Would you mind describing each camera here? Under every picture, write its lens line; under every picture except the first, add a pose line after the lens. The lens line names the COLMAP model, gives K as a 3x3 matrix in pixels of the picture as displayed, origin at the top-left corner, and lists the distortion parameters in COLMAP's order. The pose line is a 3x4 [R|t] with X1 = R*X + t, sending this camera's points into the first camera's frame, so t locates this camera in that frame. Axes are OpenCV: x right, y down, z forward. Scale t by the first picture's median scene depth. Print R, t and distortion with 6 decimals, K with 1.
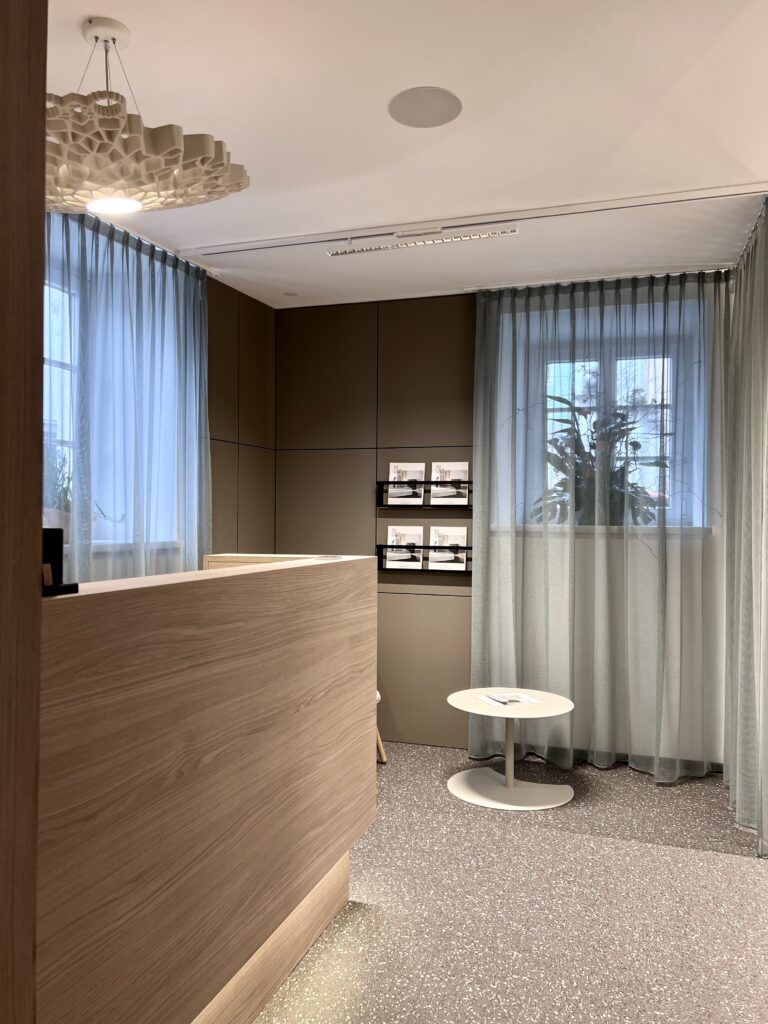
lens RADIAL K [[776.6, 0, 376.1], [0, 776.6, 516.7], [0, 0, 1]] dist [0.008662, 0.001671]
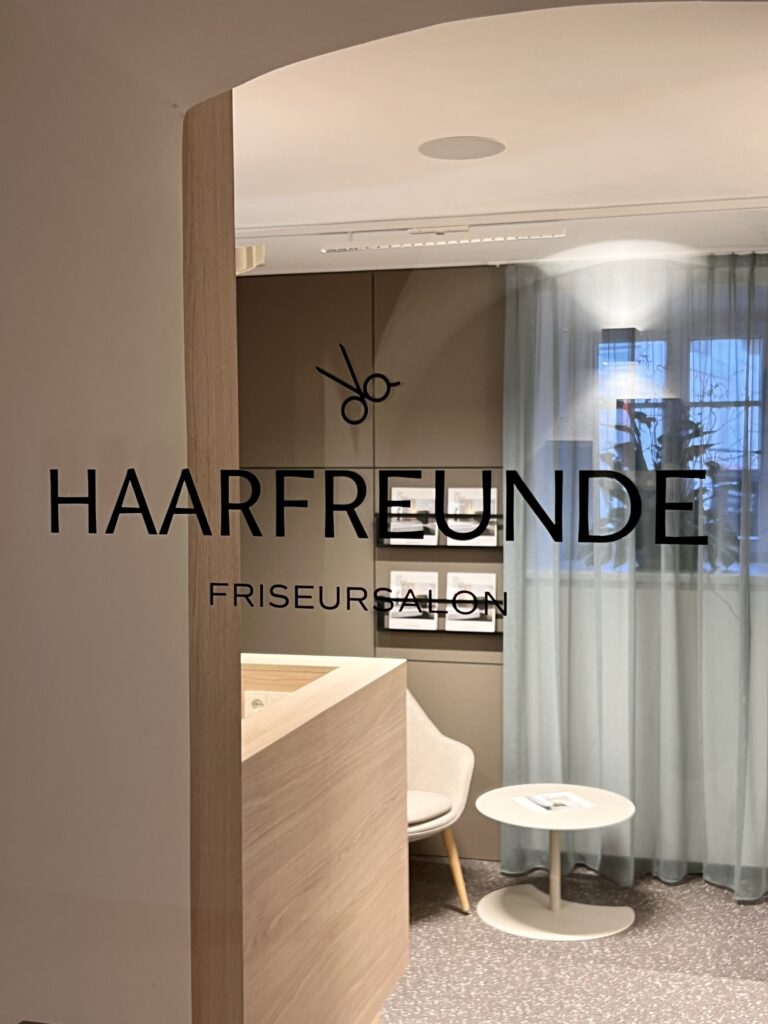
lens RADIAL K [[1223.0, 0, 384.0], [0, 1223.0, 512.0], [0, 0, 1]] dist [-0.010627, 0.007274]
pose [[0.998690, -0.014918, 0.048953, -0.055303], [0.012963, 0.999114, 0.040027, -0.106095], [-0.049507, -0.039340, 0.997999, -0.208974]]
